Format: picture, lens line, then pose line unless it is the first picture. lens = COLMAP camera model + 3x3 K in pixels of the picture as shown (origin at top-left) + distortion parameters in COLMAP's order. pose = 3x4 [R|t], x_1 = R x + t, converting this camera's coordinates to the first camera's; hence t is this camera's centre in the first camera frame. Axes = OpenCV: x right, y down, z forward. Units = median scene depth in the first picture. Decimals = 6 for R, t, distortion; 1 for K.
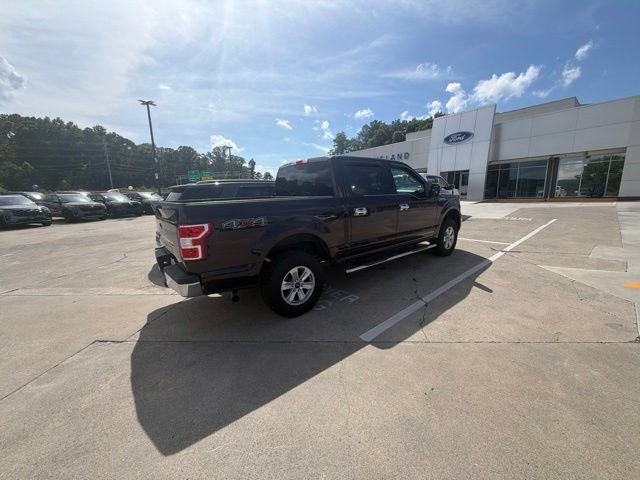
lens RADIAL K [[257.0, 0, 321.2], [0, 257.0, 242.8], [0, 0, 1]] dist [0.001189, -0.000268]
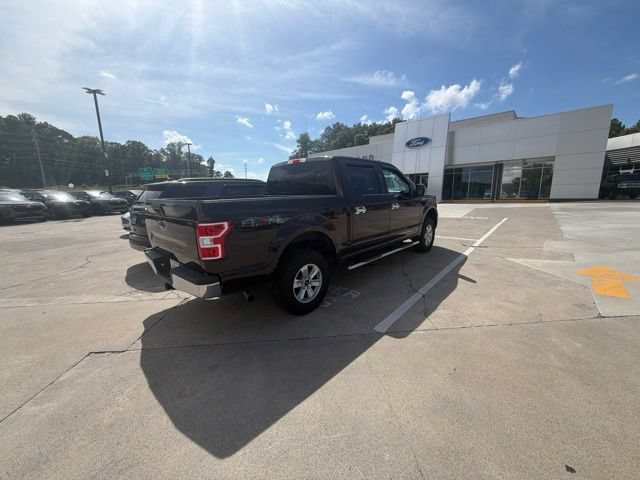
lens RADIAL K [[257.0, 0, 320.9], [0, 257.0, 243.0], [0, 0, 1]] dist [0.001189, -0.000268]
pose [[0.989835, -0.018259, 0.141043, -0.034349], [0.018479, 0.999829, -0.000246, 0.001857], [-0.141014, 0.002850, 0.990003, -0.001647]]
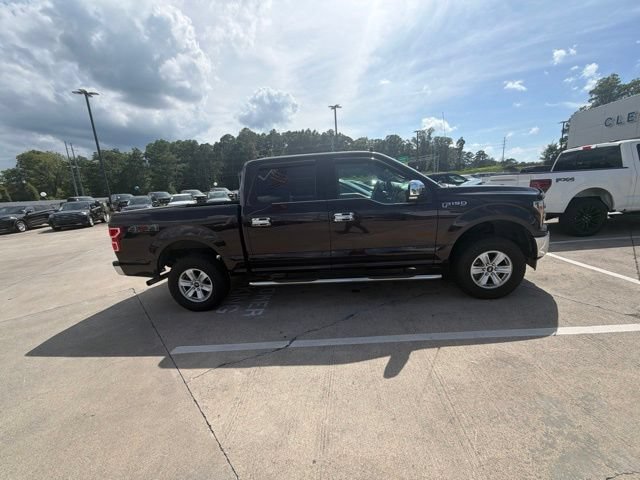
lens RADIAL K [[257.0, 0, 321.5], [0, 257.0, 242.6], [0, 0, 1]] dist [0.001189, -0.000268]
pose [[0.724140, 0.127834, -0.677701, 0.203646], [-0.088418, 0.991770, 0.092600, -0.033398], [0.683961, -0.007135, 0.729483, 0.107525]]
